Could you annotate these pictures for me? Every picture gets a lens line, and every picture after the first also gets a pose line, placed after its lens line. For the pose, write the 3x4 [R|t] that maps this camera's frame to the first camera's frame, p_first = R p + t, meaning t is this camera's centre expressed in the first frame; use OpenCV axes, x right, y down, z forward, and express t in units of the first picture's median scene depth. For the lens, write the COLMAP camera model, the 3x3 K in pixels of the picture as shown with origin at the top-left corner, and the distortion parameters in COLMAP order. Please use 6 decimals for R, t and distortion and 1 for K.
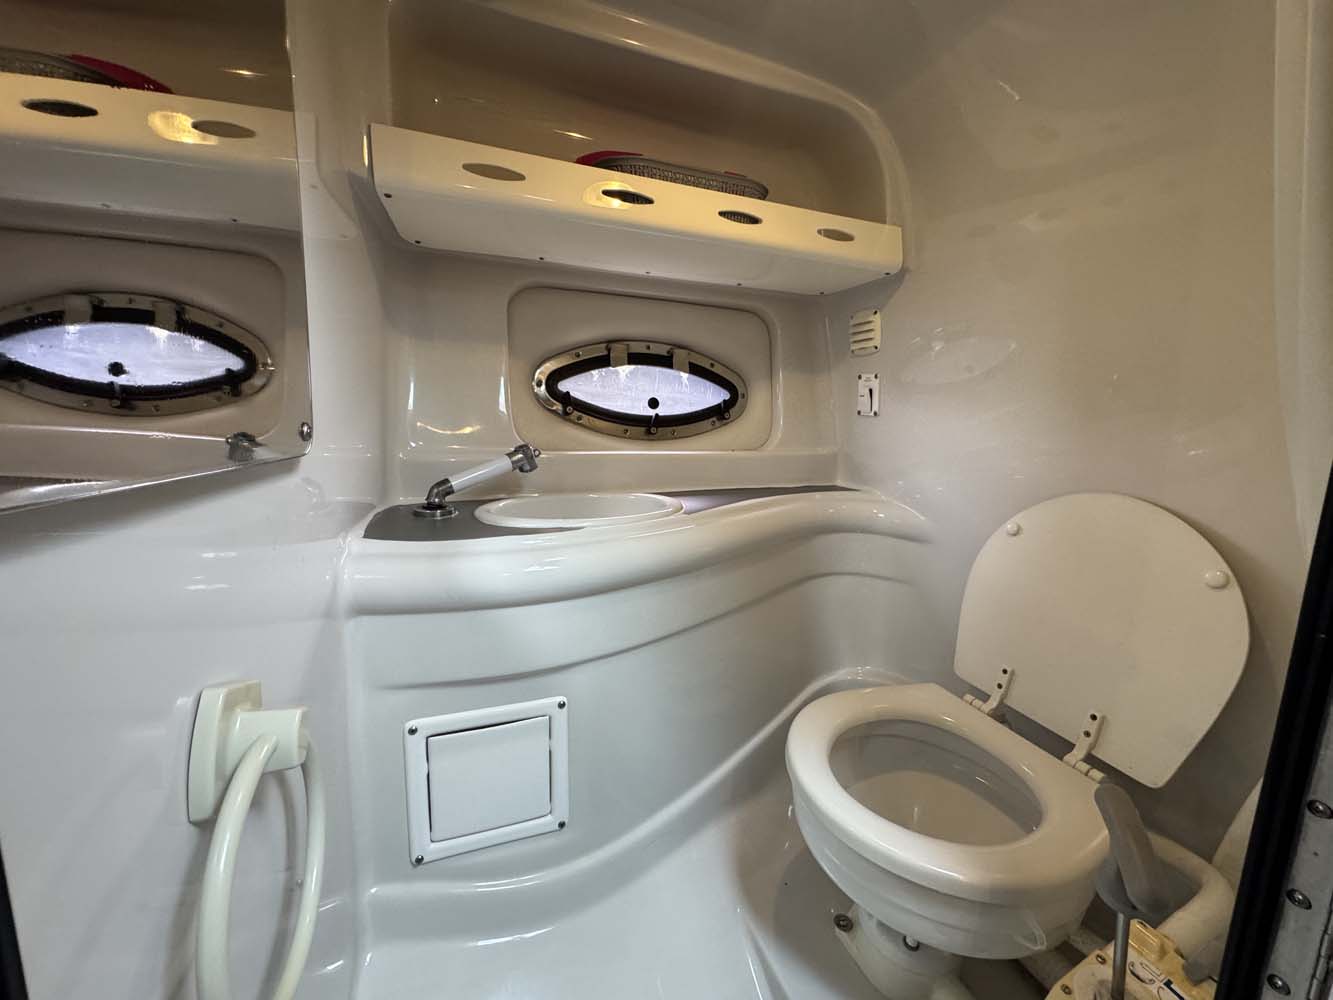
lens RADIAL K [[527.4, 0, 659.2], [0, 527.4, 510.4], [0, 0, 1]] dist [-0.003120, -0.000335]
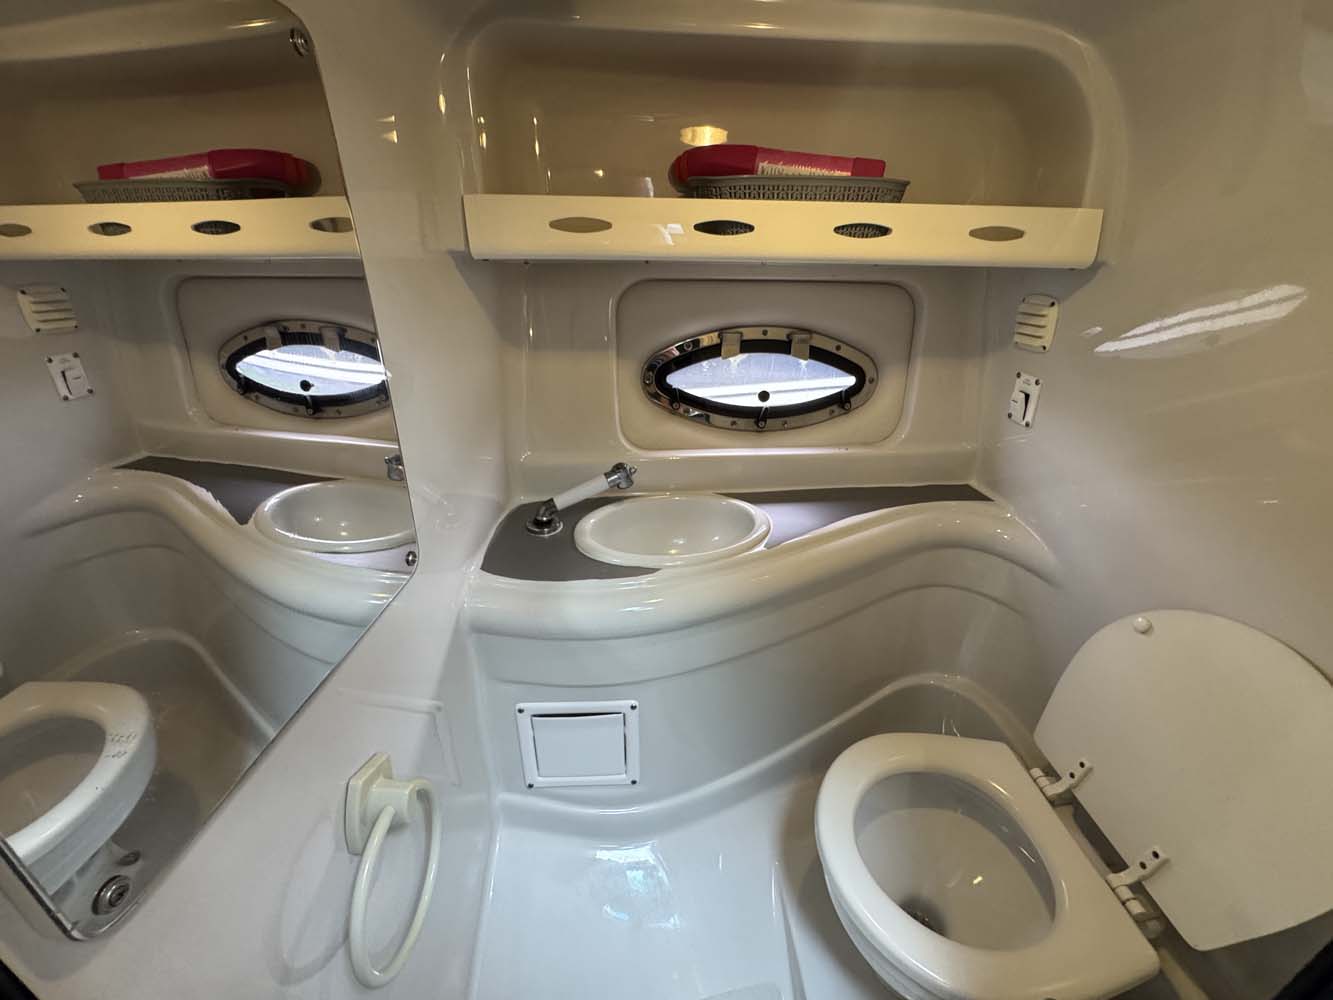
lens RADIAL K [[527.4, 0, 664.5], [0, 527.4, 505.8], [0, 0, 1]] dist [-0.003120, -0.000335]
pose [[0.955768, 0.122088, -0.267586, 0.100455], [-0.044486, 0.959318, 0.278801, -0.281475], [0.290739, -0.254566, 0.922316, 0.018674]]
